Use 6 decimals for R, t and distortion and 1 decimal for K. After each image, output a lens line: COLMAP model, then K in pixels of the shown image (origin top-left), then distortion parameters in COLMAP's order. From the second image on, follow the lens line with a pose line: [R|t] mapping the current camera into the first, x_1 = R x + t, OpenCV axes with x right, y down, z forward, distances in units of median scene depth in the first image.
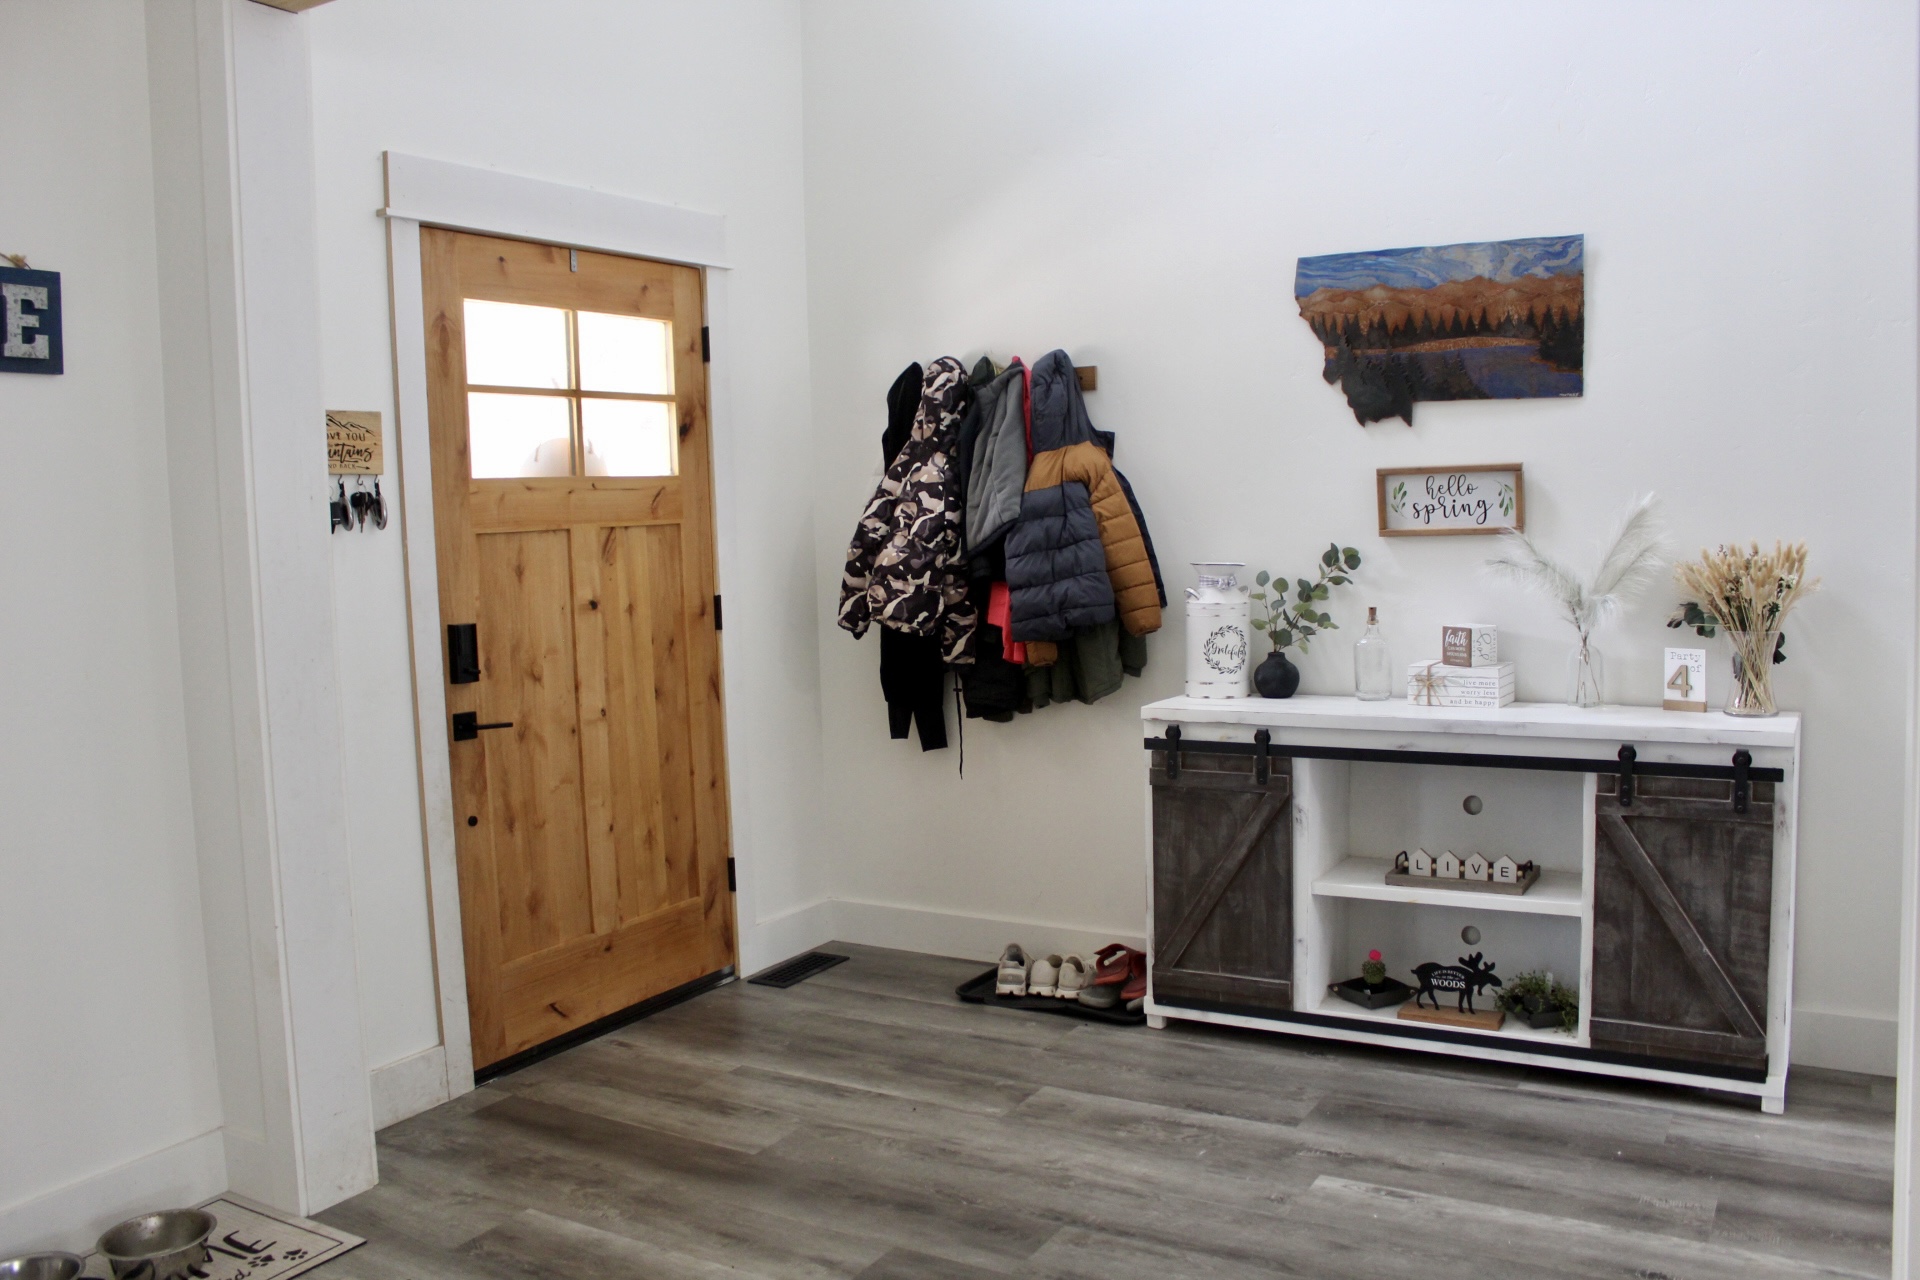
lens RADIAL K [[1590.1, 0, 960.0], [0, 1590.1, 640.0], [0, 0, 1]] dist [-0.182457, 0.147007]
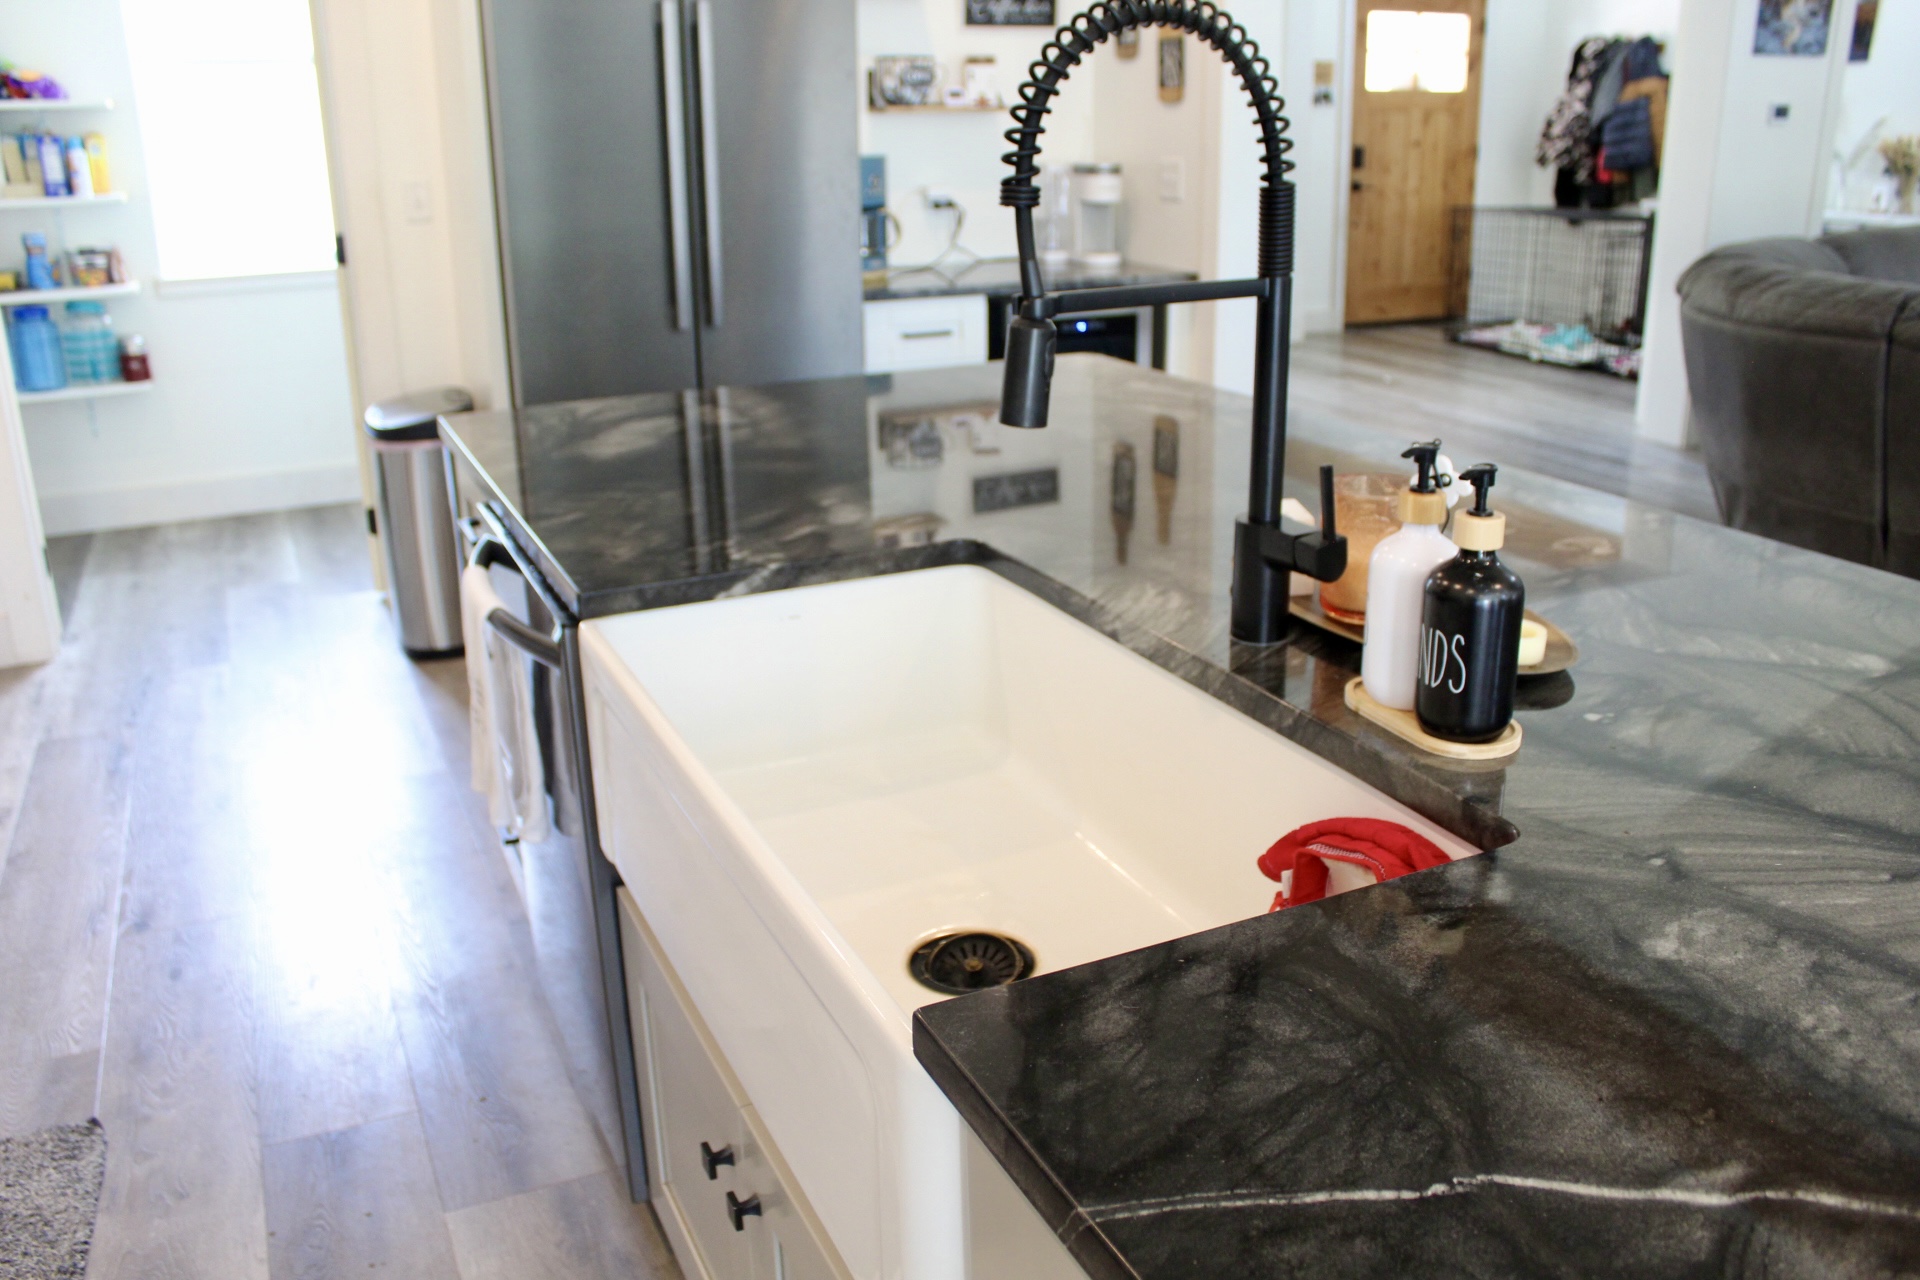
lens RADIAL K [[1590.1, 0, 960.0], [0, 1590.1, 640.0], [0, 0, 1]] dist [-0.182457, 0.147007]
pose [[0.829060, 0.192301, -0.525052, 0.532373], [-0.054286, 0.962248, 0.266706, 0.108684], [0.556518, -0.192613, 0.808201, -1.332451]]
